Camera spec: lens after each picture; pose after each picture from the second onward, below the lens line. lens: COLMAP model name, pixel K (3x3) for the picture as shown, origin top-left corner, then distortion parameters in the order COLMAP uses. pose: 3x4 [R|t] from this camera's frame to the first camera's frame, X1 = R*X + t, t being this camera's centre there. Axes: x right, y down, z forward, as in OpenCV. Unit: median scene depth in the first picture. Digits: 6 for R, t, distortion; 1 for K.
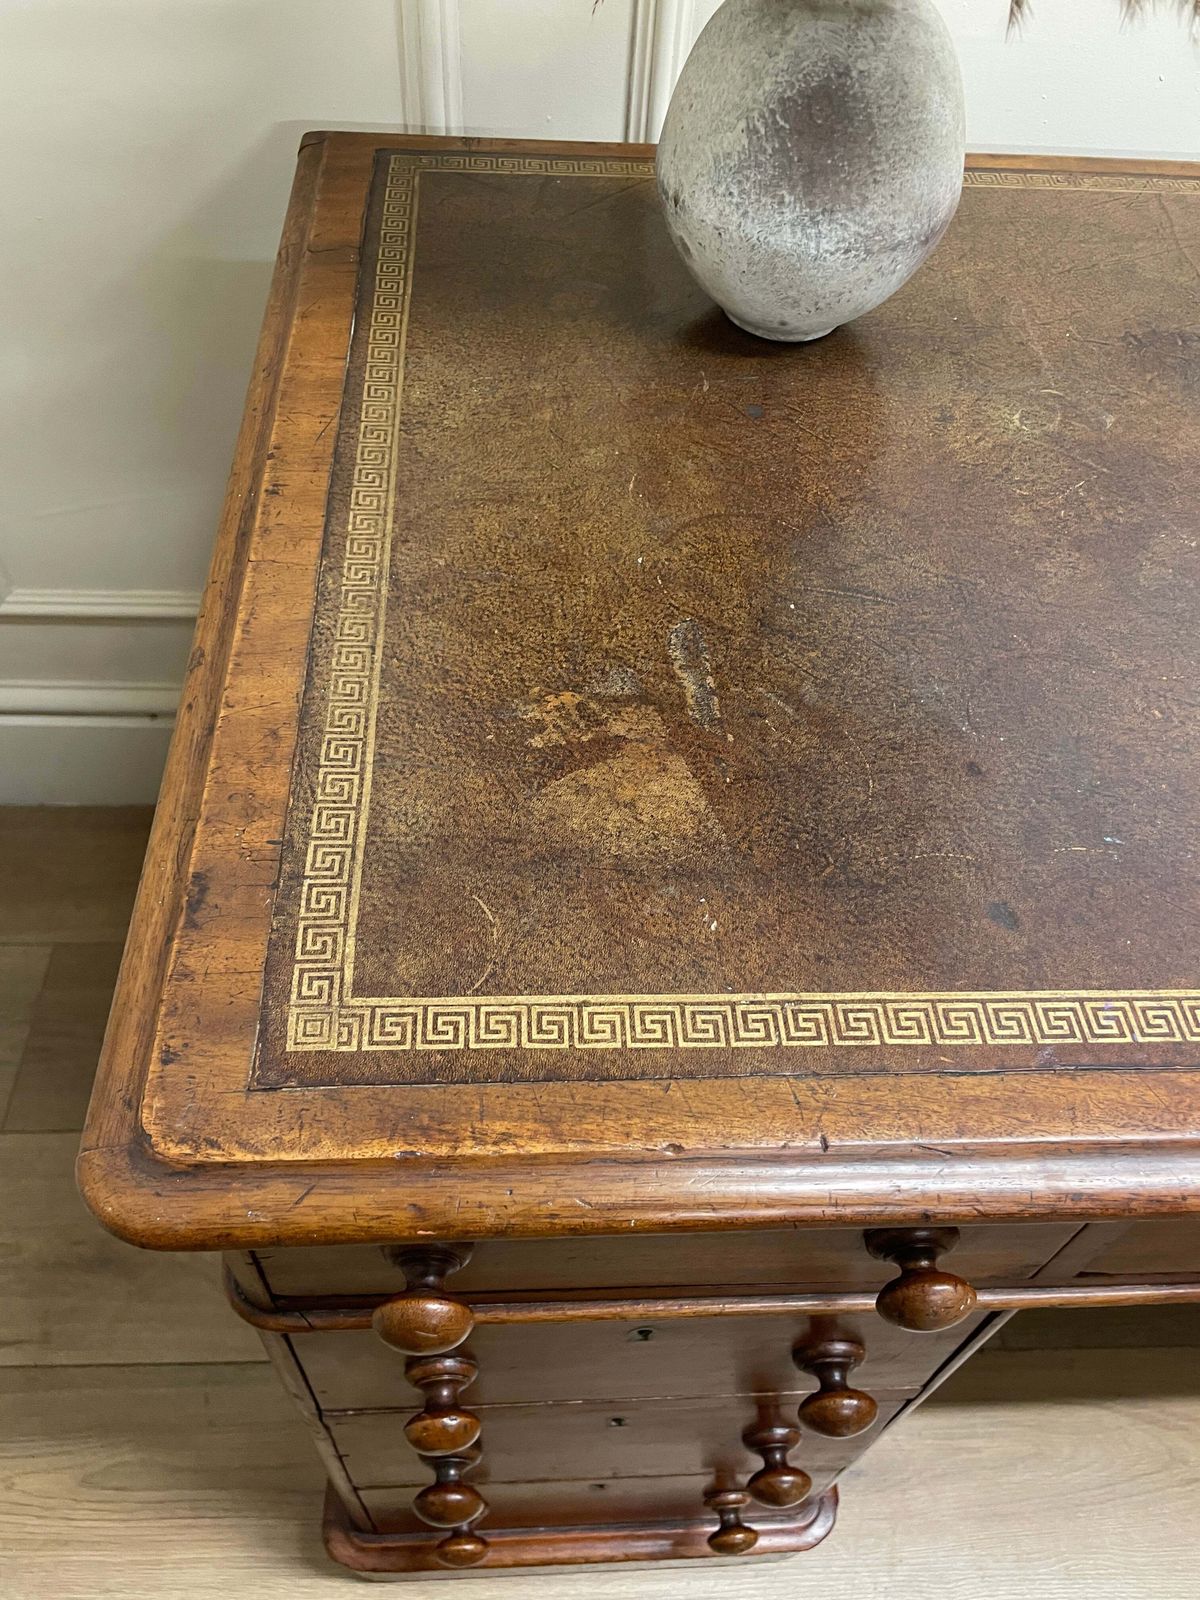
lens RADIAL K [[1208.9, 0, 592.3], [0, 1208.9, 802.7], [0, 0, 1]] dist [0.101074, -0.135440]
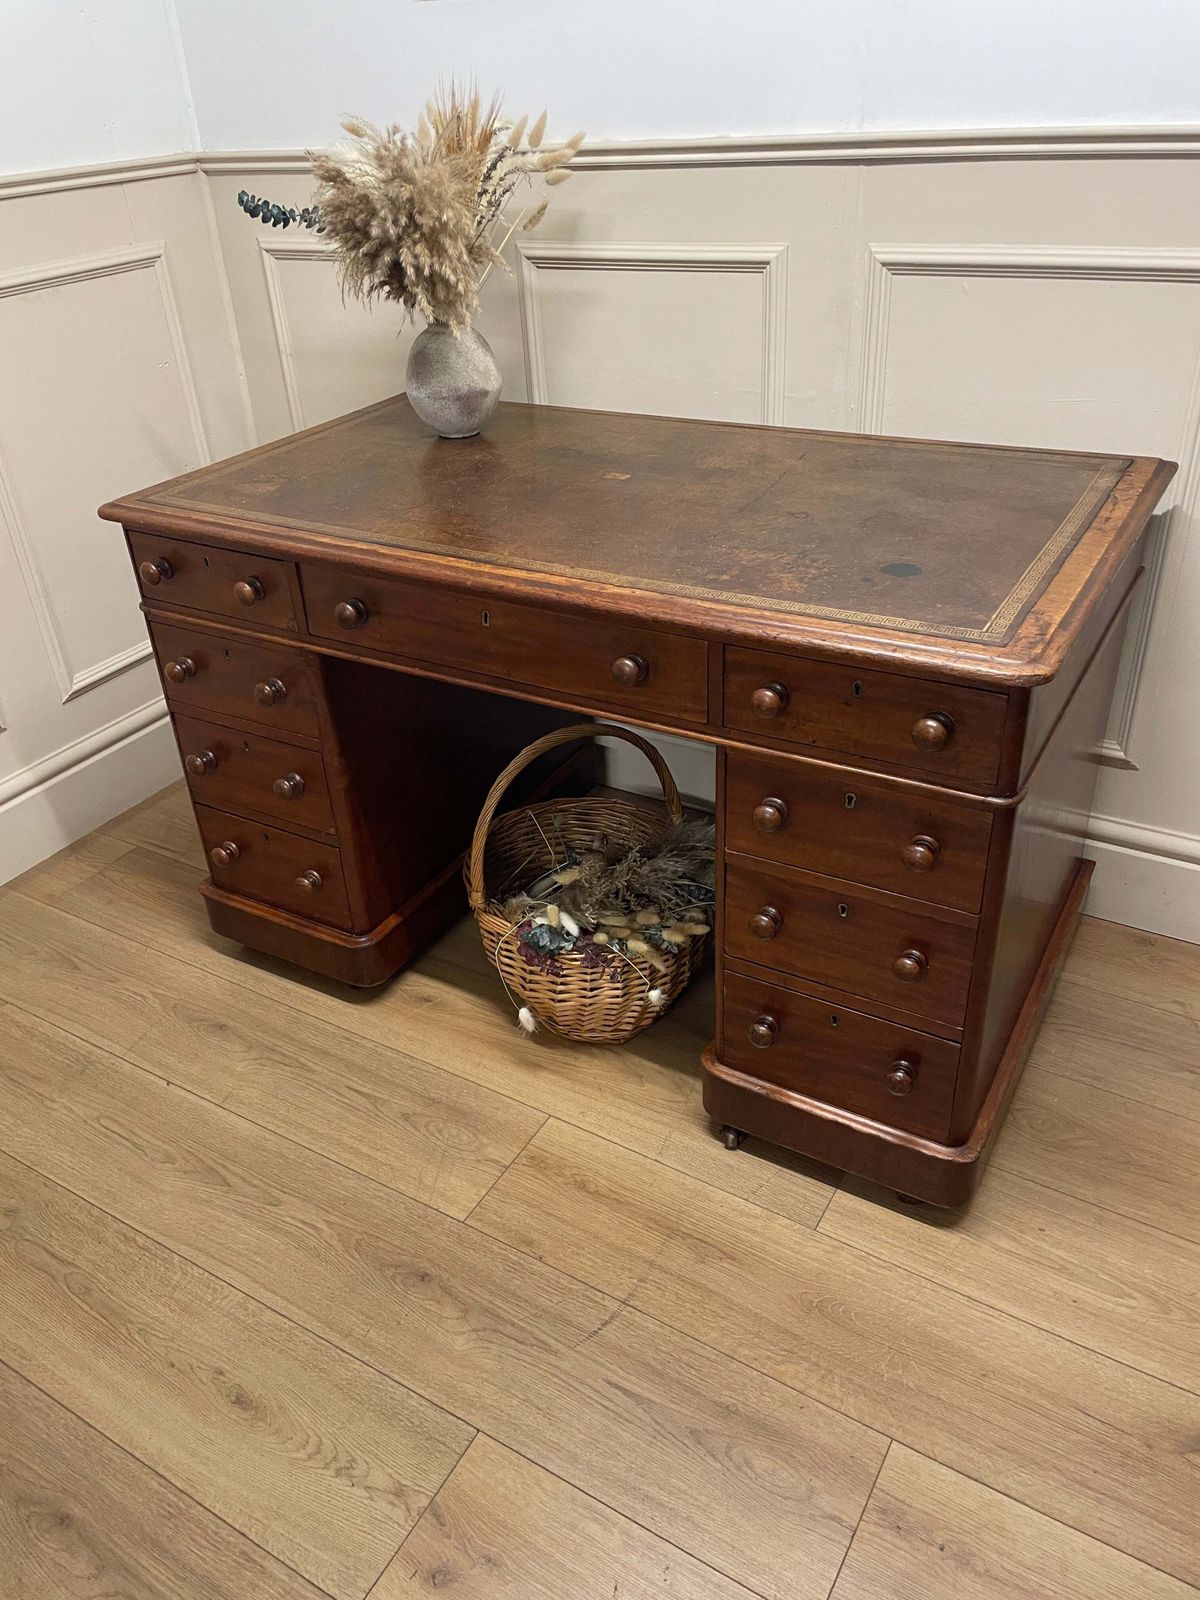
lens RADIAL K [[1209.4, 0, 593.2], [0, 1209.4, 791.9], [0, 0, 1]] dist [0.106064, -0.150895]
pose [[0.832557, 0.201565, -0.515965, 2.886605], [-0.366344, 0.899015, -0.239924, 1.305219], [0.415500, 0.388772, 0.822324, -1.269247]]
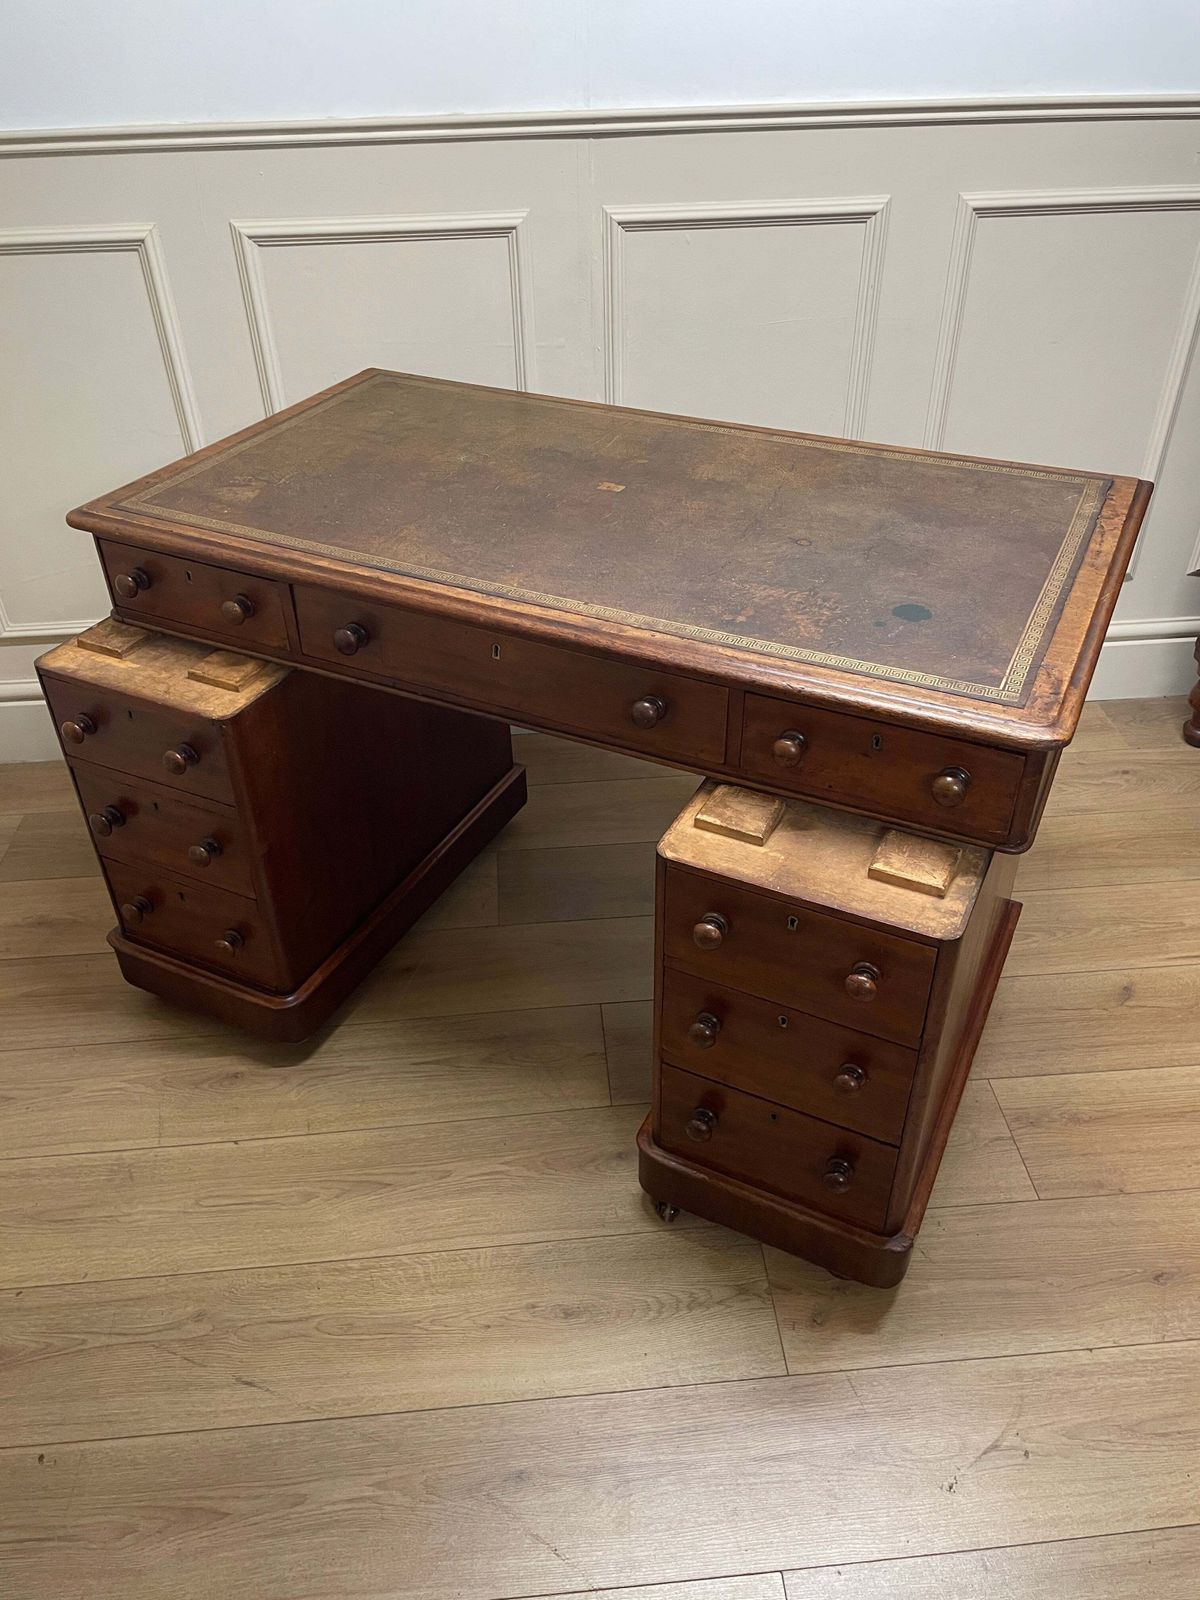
lens RADIAL K [[1207.4, 0, 619.6], [0, 1207.4, 798.8], [0, 0, 1]] dist [0.105733, -0.130600]
pose [[0.881815, 0.231396, -0.410923, 2.601309], [-0.332832, 0.922674, -0.194669, 1.108018], [0.334102, 0.308431, 0.890644, -1.517423]]
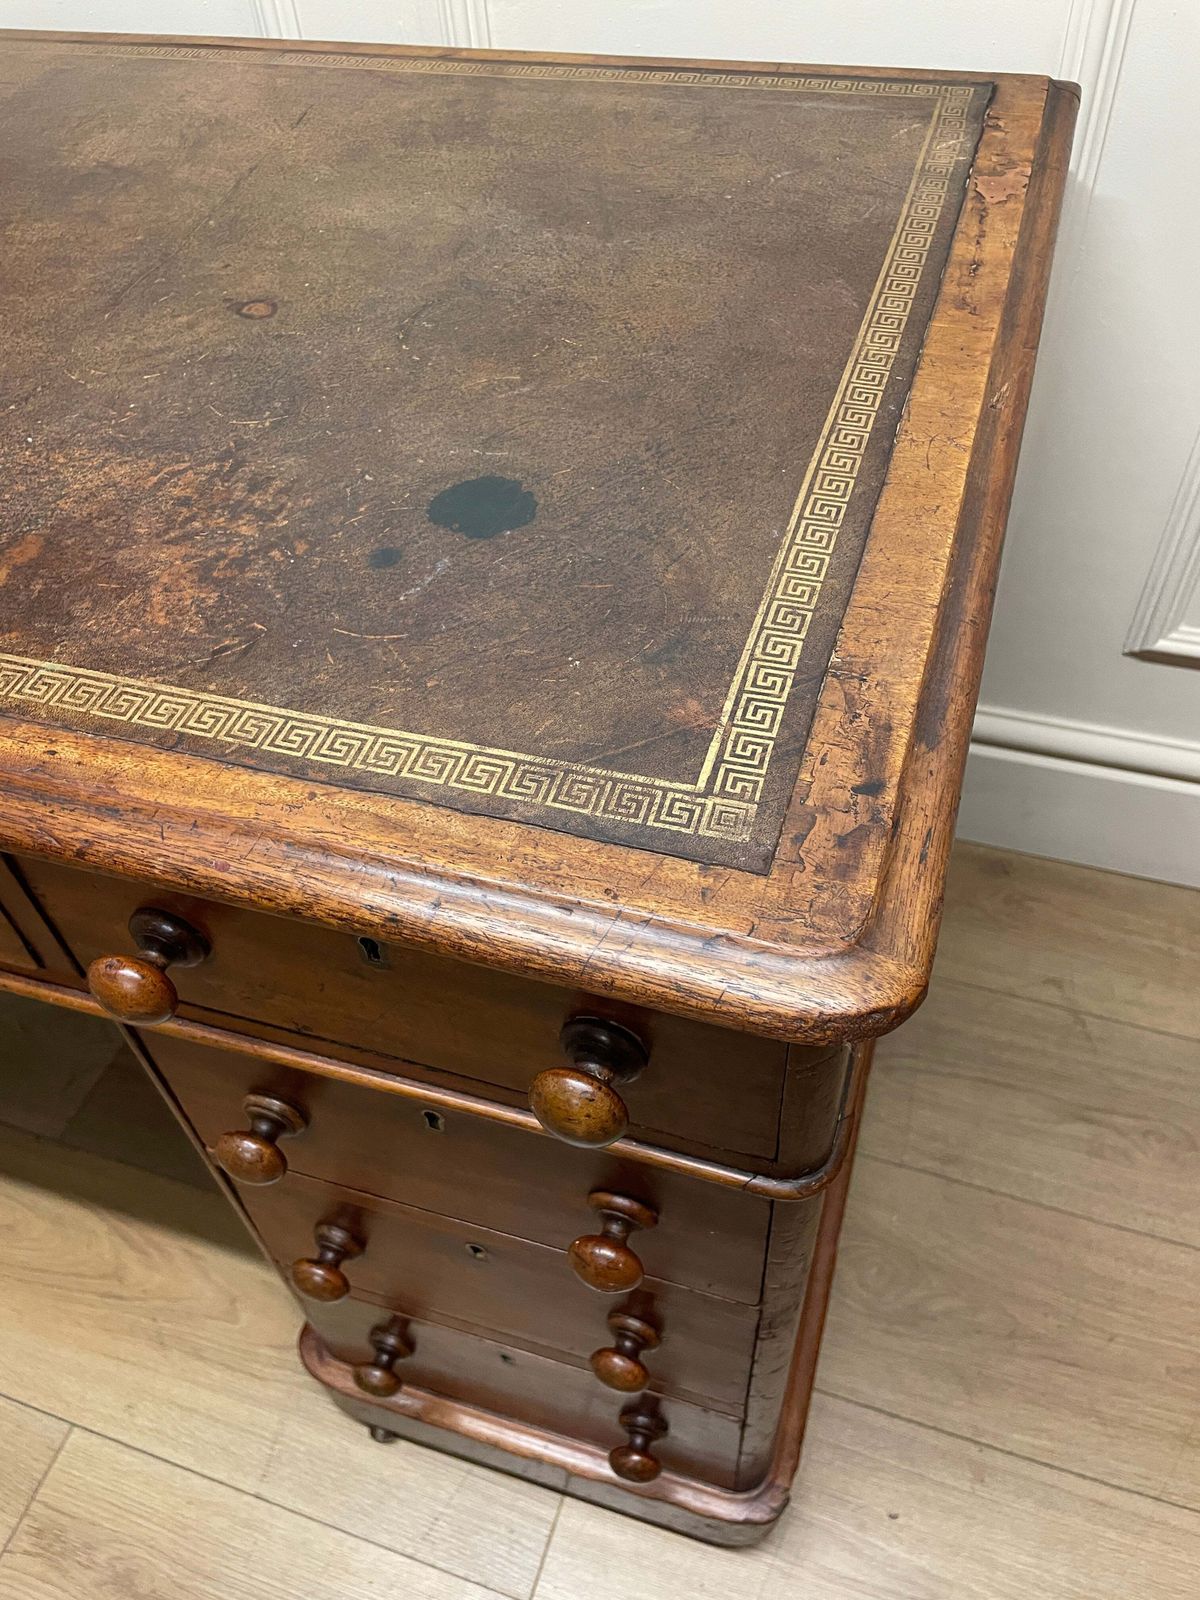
lens RADIAL K [[1219.2, 0, 597.2], [0, 1219.2, 791.5], [0, 0, 1]] dist [0.092525, -0.138963]
pose [[0.931418, 0.192821, -0.308675, 2.383694], [-0.209319, 0.977624, -0.020918, 0.154398], [0.297734, 0.084095, 0.950938, 0.194217]]
